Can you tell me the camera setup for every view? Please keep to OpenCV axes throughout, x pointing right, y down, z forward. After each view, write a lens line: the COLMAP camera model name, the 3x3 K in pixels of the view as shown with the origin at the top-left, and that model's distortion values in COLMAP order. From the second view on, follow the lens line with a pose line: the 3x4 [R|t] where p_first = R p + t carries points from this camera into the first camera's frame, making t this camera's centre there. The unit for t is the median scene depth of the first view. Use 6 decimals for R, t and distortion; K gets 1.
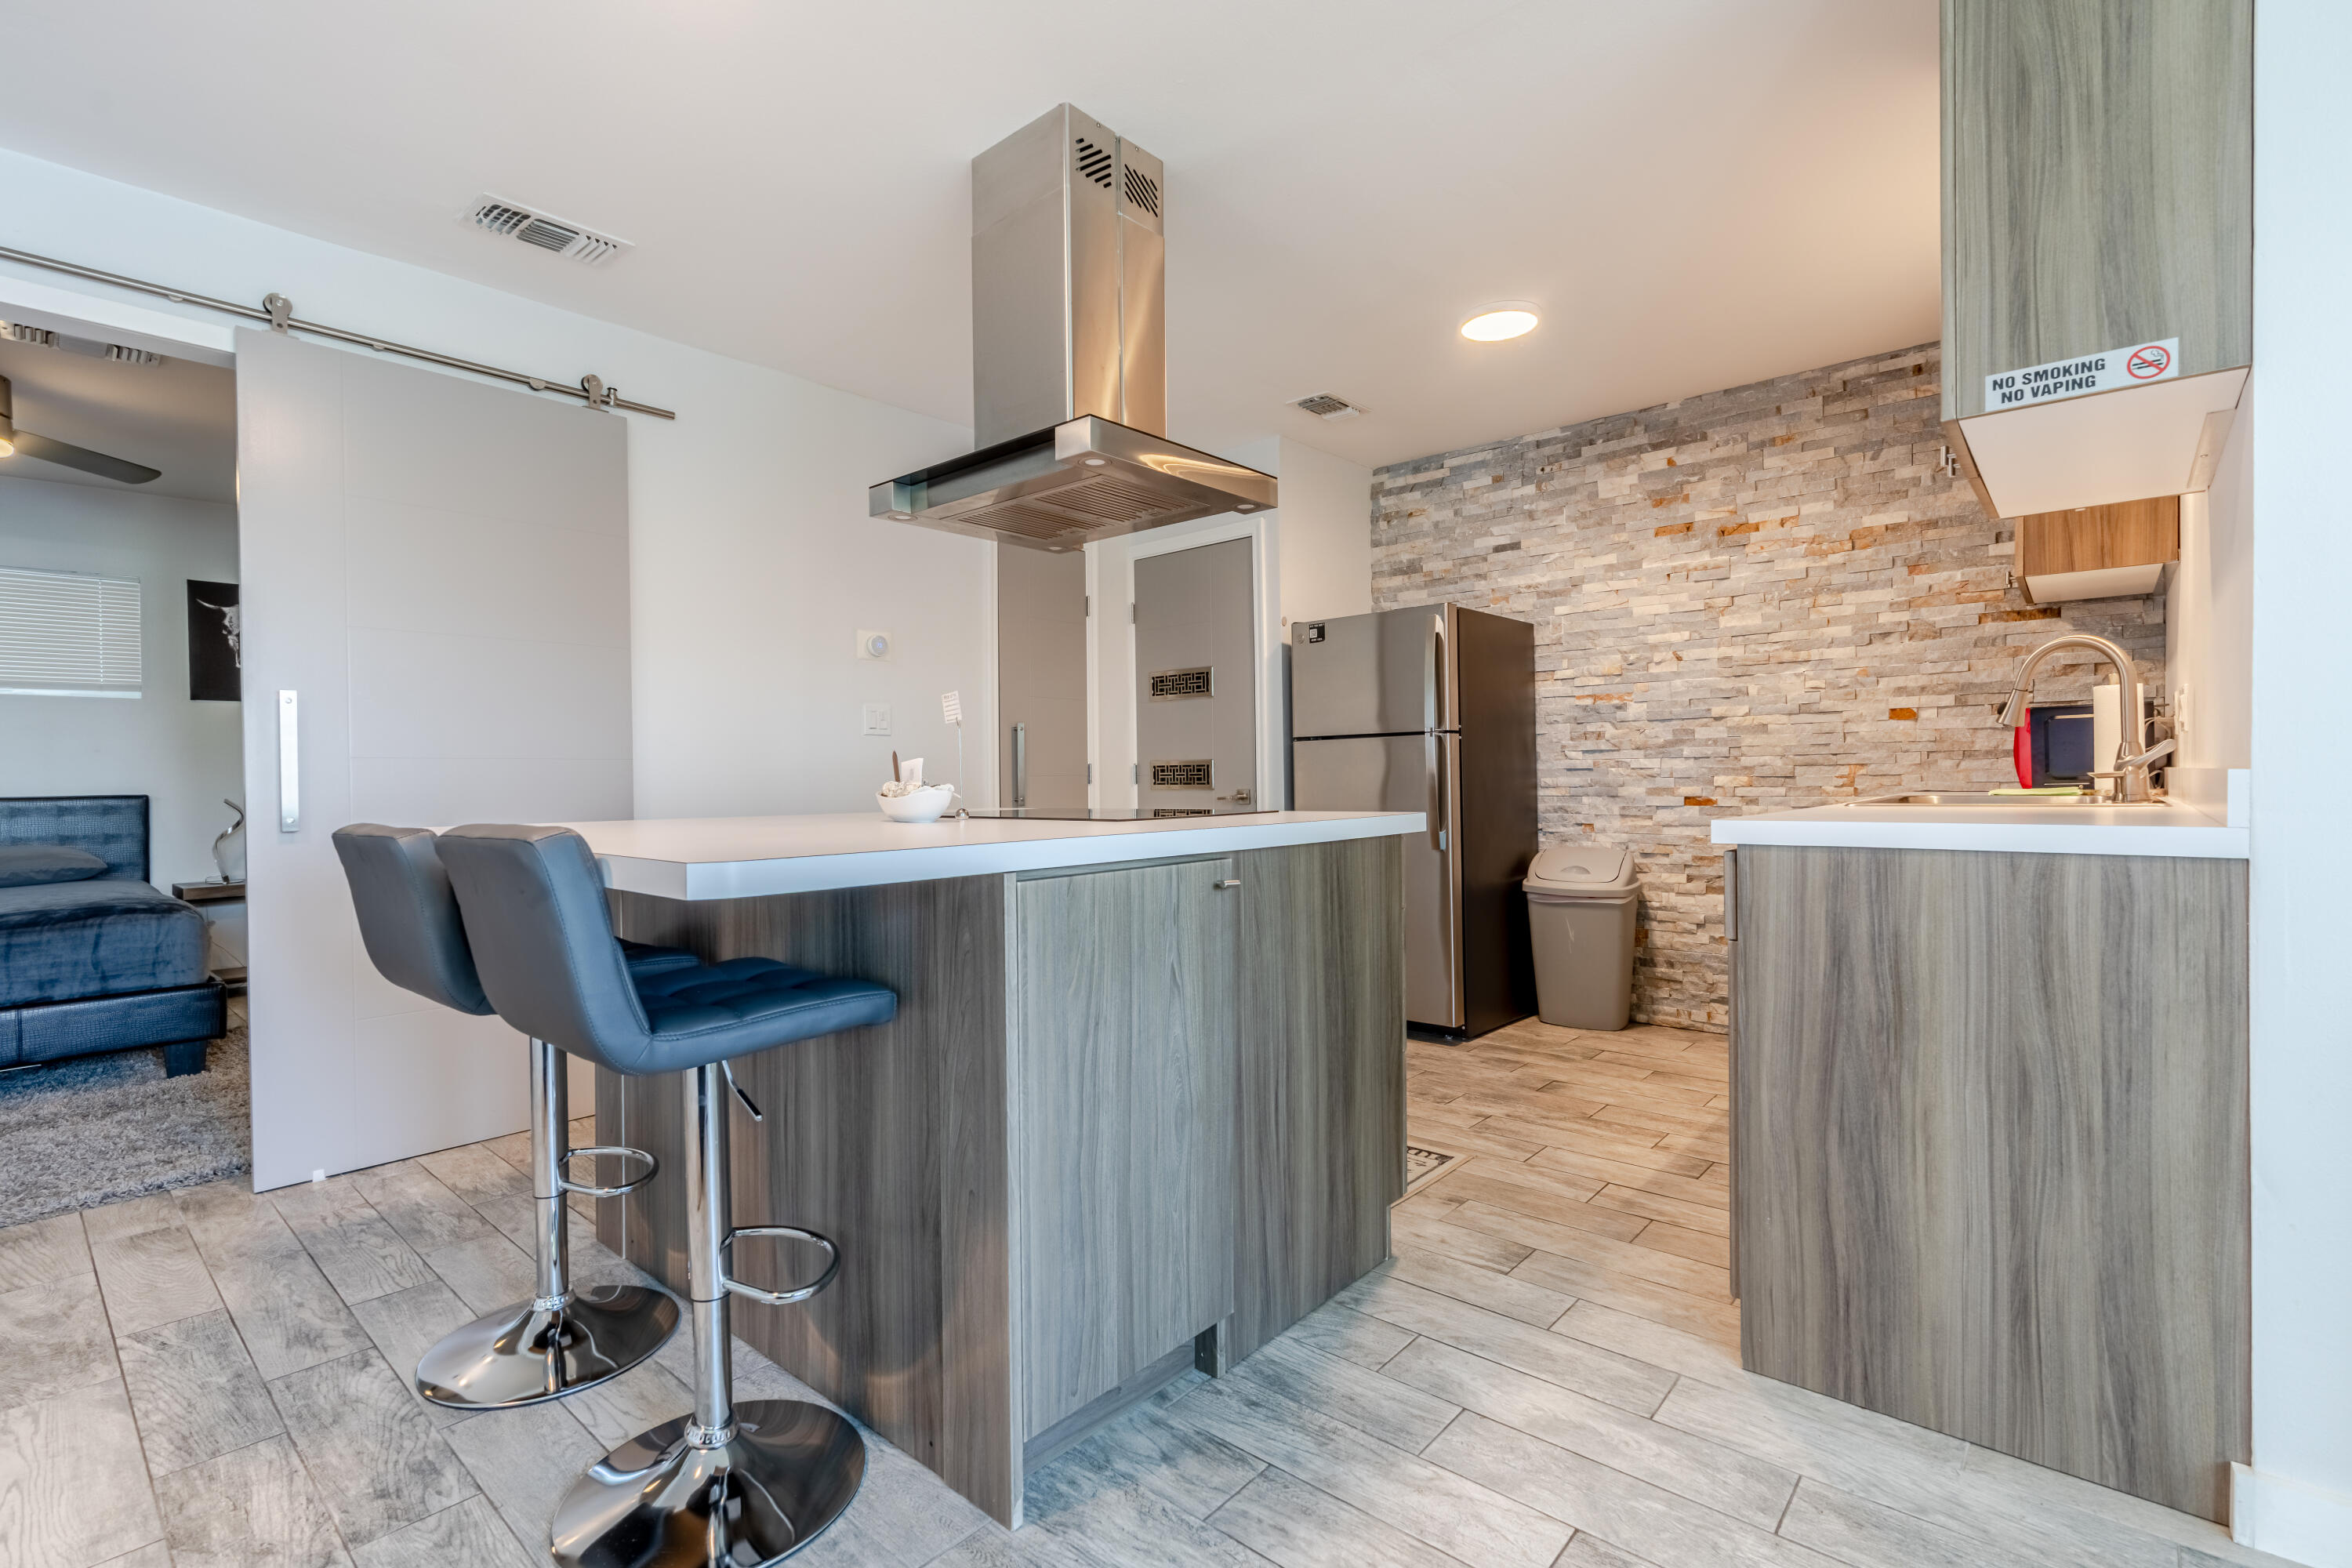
lens RADIAL K [[1059.5, 0, 1177.1], [0, 1059.5, 788.0], [0, 0, 1]] dist [-0.002741, 0.001197]
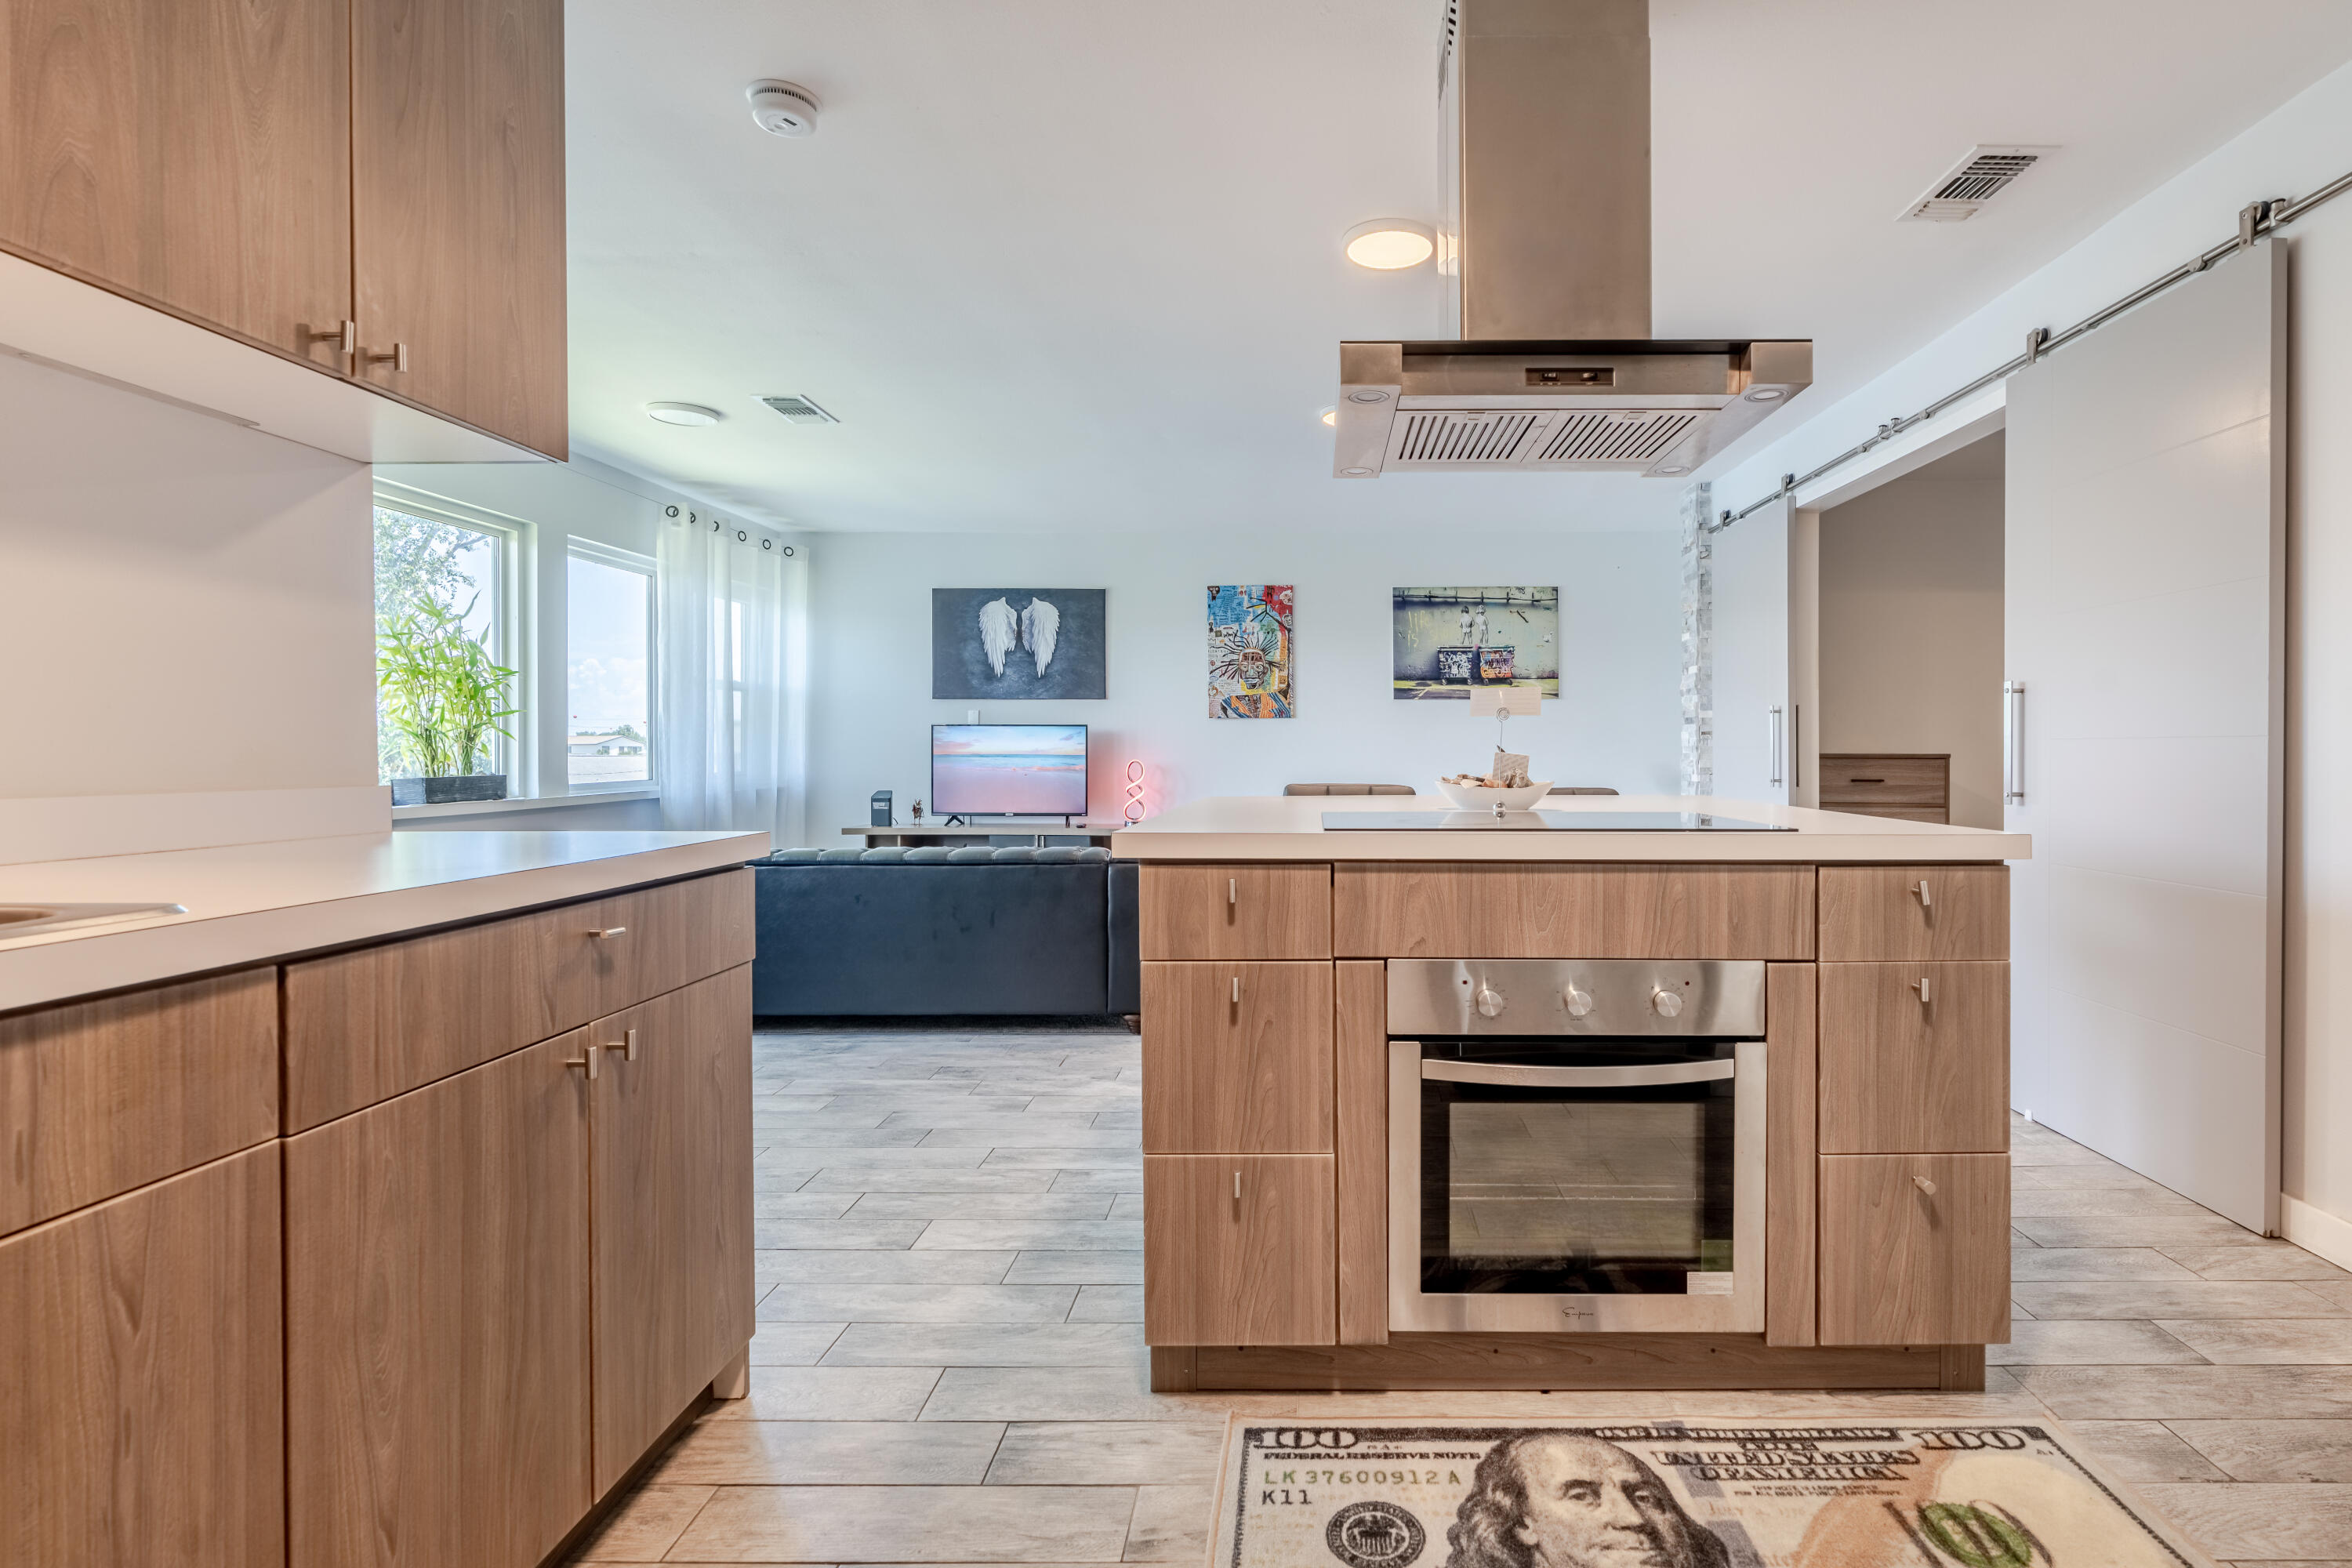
lens RADIAL K [[1142.9, 0, 1285.4], [0, 1142.9, 768.4], [0, 0, 1]] dist [-0.004486, 0.000500]
pose [[-0.760114, 0.022904, -0.649386, 0.389298], [0.003848, 0.999520, 0.030749, -0.027086], [0.649779, 0.020874, -0.759837, 0.988604]]
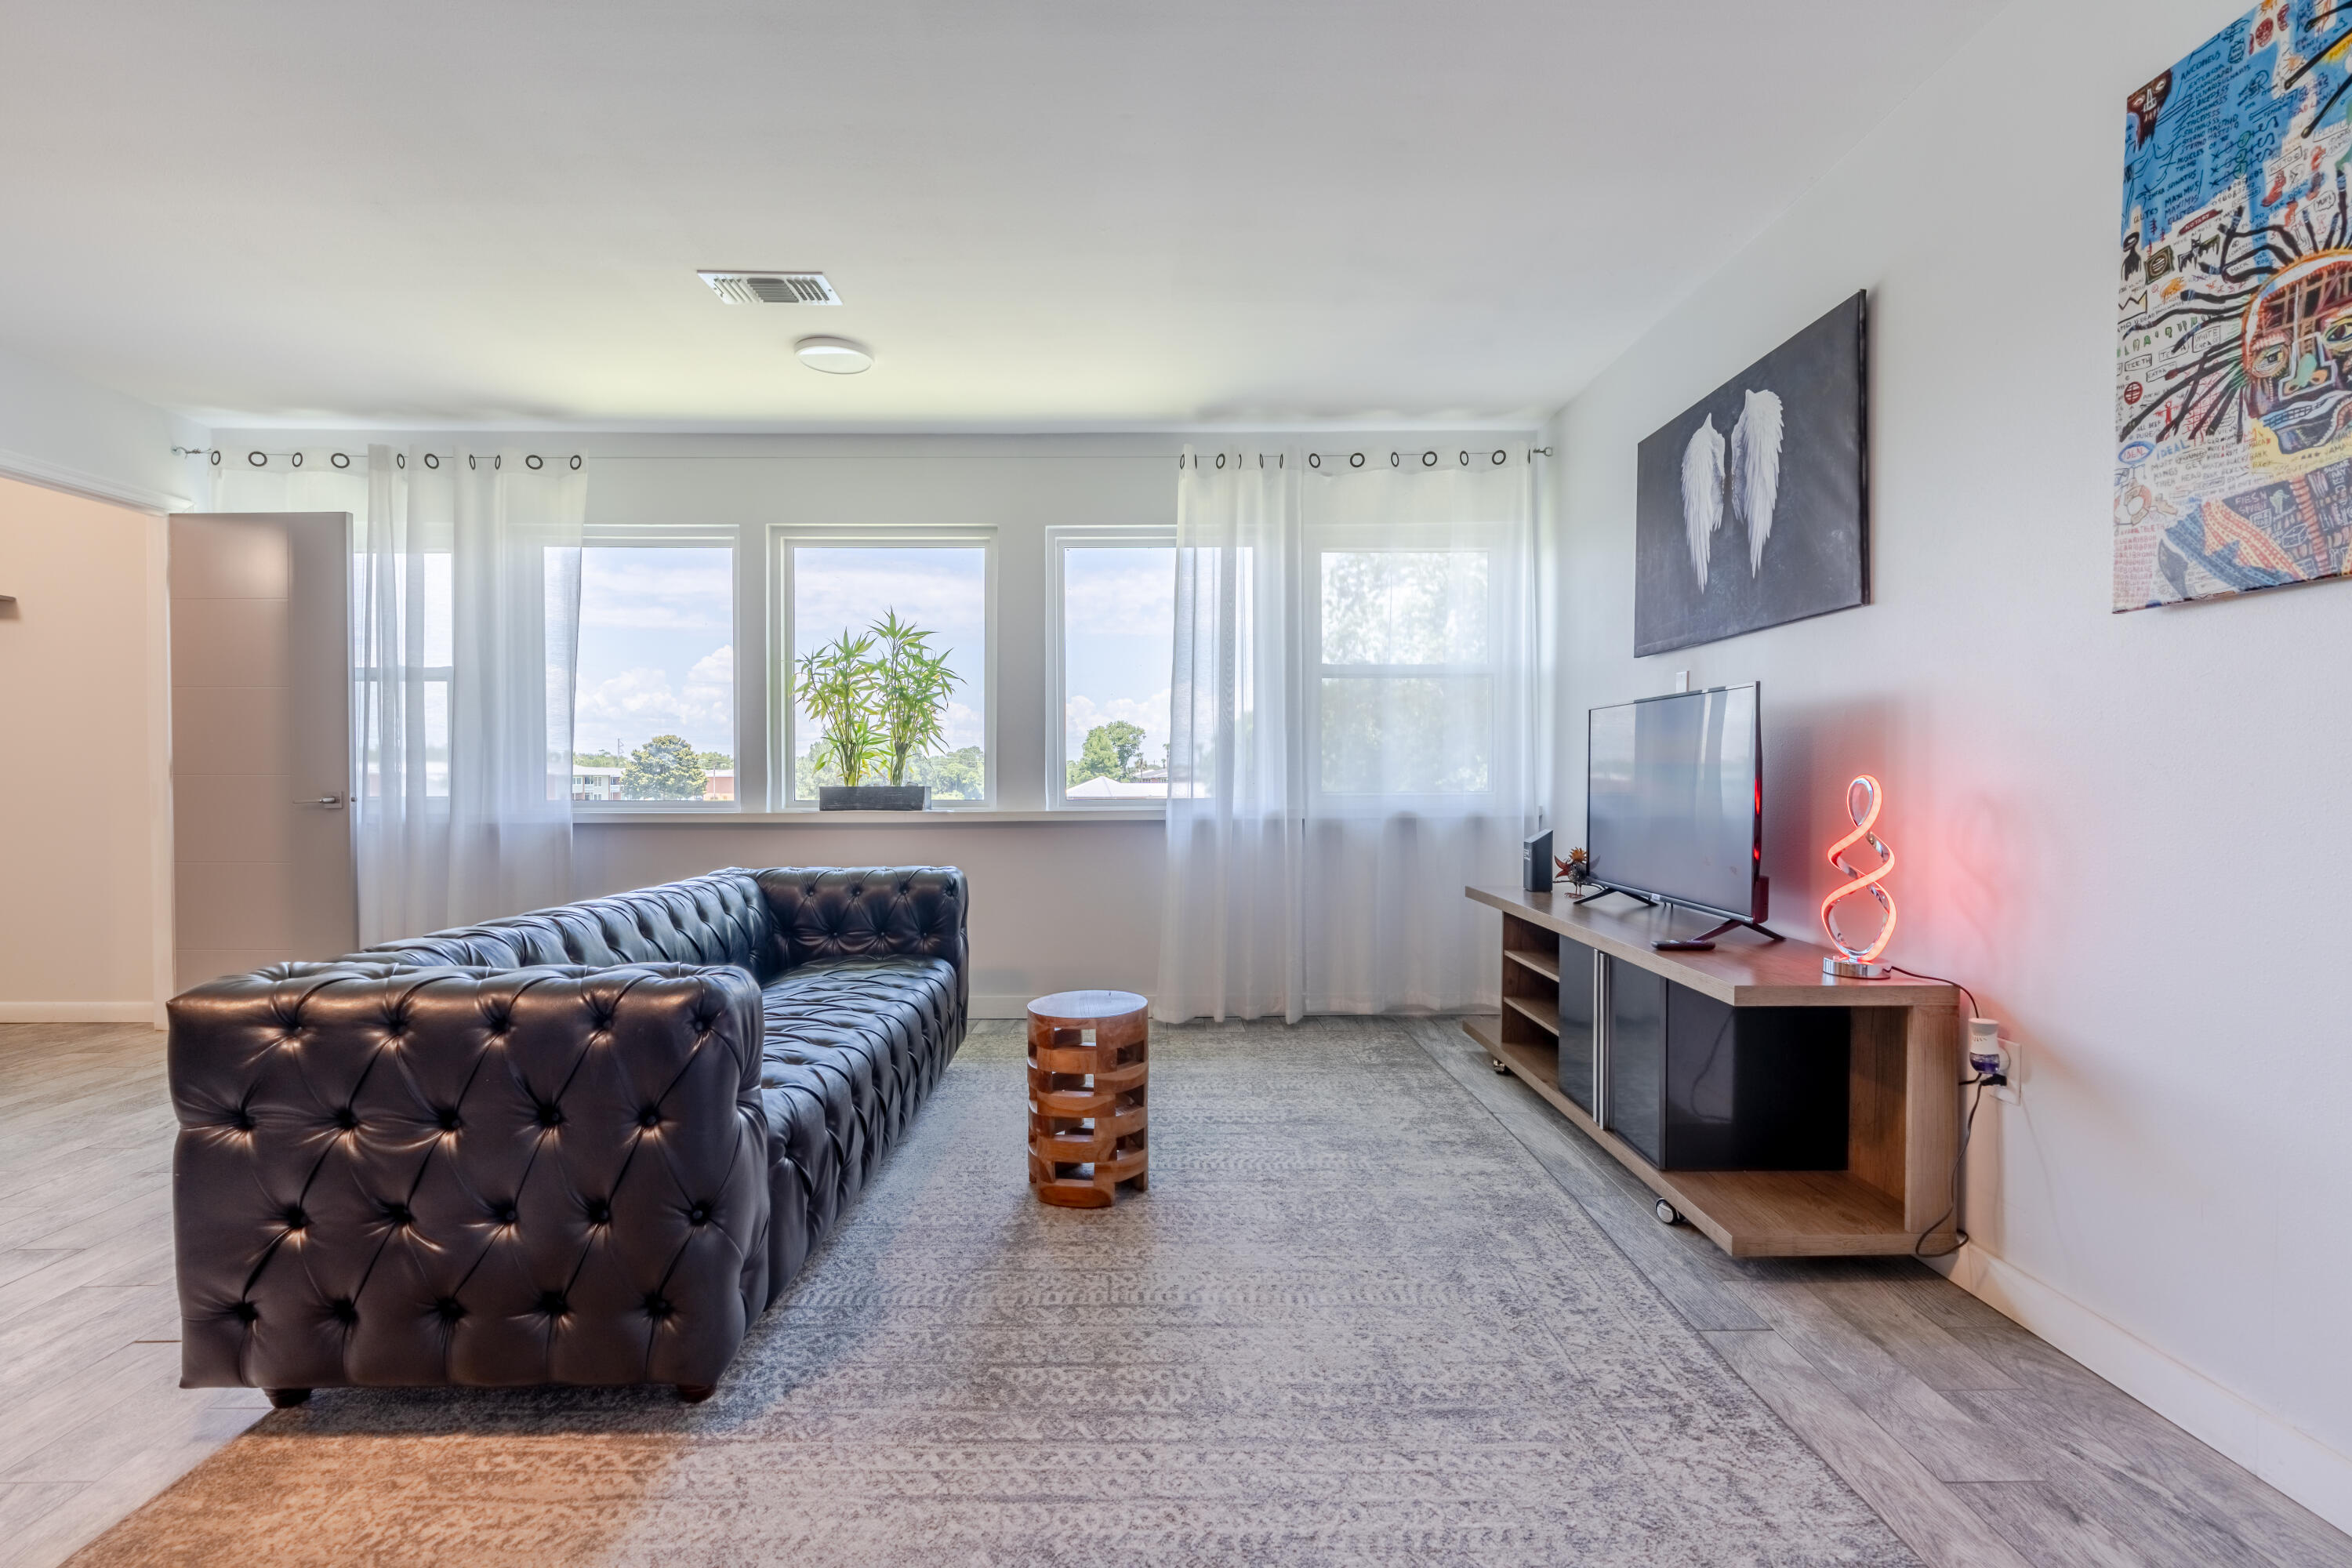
lens RADIAL K [[1067.3, 0, 1190.1], [0, 1067.3, 784.3], [0, 0, 1]] dist [-0.003483, 0.001141]
pose [[-0.675738, 0.006421, 0.737114, -0.811851], [0.016623, 0.999841, 0.006529, 0.009758], [-0.736954, 0.016665, -0.675737, 0.066520]]
